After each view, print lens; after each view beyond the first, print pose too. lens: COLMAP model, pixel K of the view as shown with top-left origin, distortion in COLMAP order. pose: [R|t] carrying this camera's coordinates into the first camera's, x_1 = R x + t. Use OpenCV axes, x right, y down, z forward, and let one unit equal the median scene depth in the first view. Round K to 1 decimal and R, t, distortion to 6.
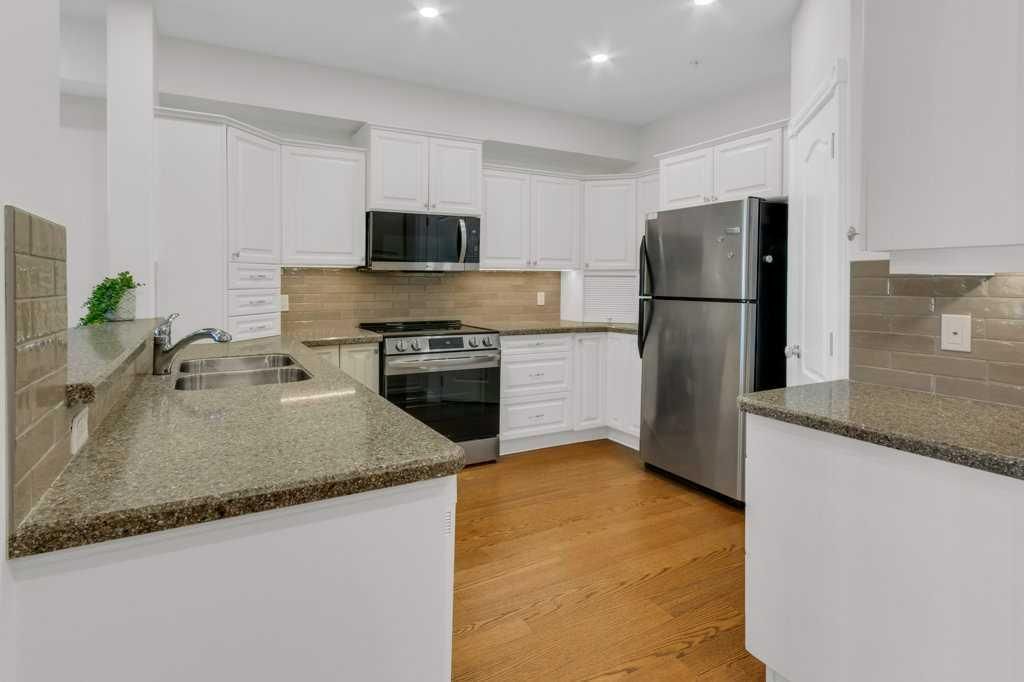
lens RADIAL K [[528.9, 0, 511.9], [0, 528.9, 295.2], [0, 0, 1]] dist [-0.000477, 0.000136]
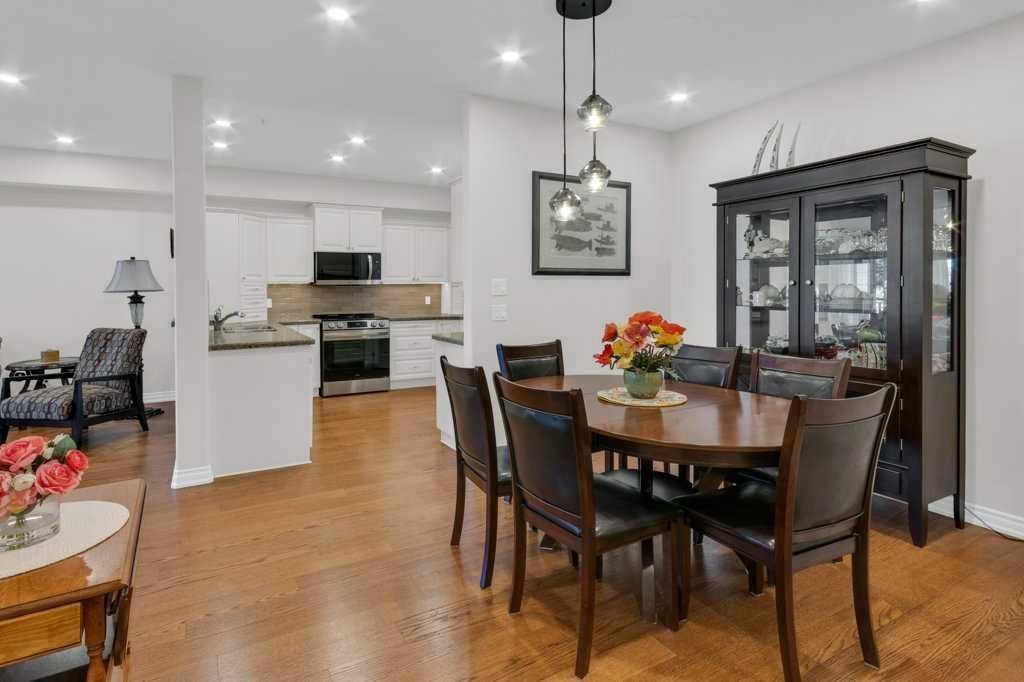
lens RADIAL K [[558.9, 0, 507.6], [0, 558.9, 297.8], [0, 0, 1]] dist [-0.003784, -0.001137]
pose [[0.999870, -0.007696, -0.014139, 0.402038], [0.007610, 0.999952, -0.006096, 0.013464], [0.014185, 0.005987, 0.999881, -0.876453]]
